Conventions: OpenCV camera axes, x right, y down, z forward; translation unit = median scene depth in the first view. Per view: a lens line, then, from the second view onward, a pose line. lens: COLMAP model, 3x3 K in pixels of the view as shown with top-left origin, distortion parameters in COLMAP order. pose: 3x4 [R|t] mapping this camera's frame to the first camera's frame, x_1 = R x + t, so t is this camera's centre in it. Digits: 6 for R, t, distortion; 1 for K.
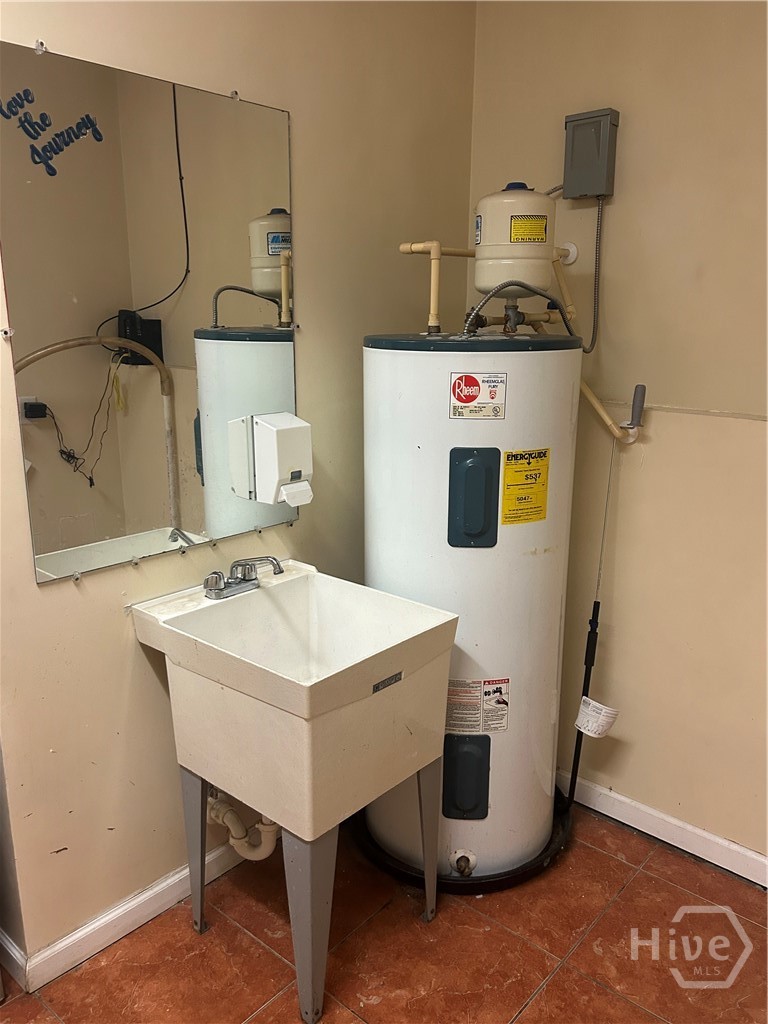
lens RADIAL K [[801.0, 0, 384.3], [0, 801.0, 514.1], [0, 0, 1]] dist [0.003248, -0.008596]
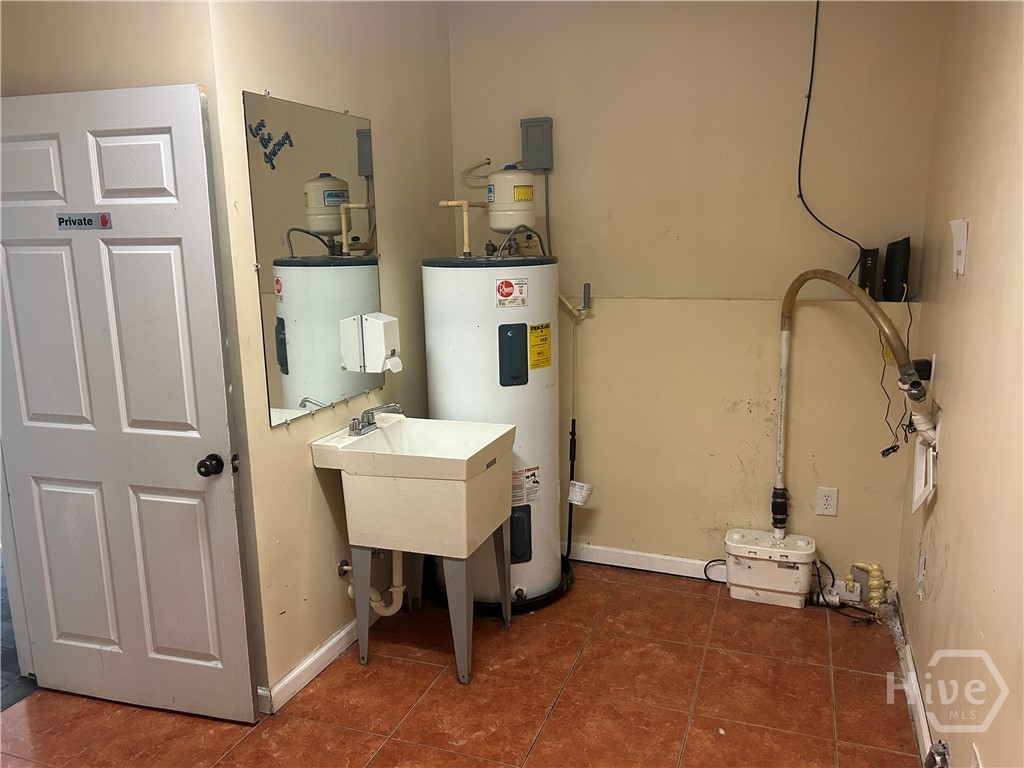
lens RADIAL K [[801.0, 0, 512.8], [0, 801.0, 382.4], [0, 0, 1]] dist [0.003248, -0.008596]
pose [[0.932106, -0.091076, 0.350549, -0.439363], [0.112013, 0.992906, -0.039875, 0.094913], [-0.344430, 0.076434, 0.935695, -0.499417]]
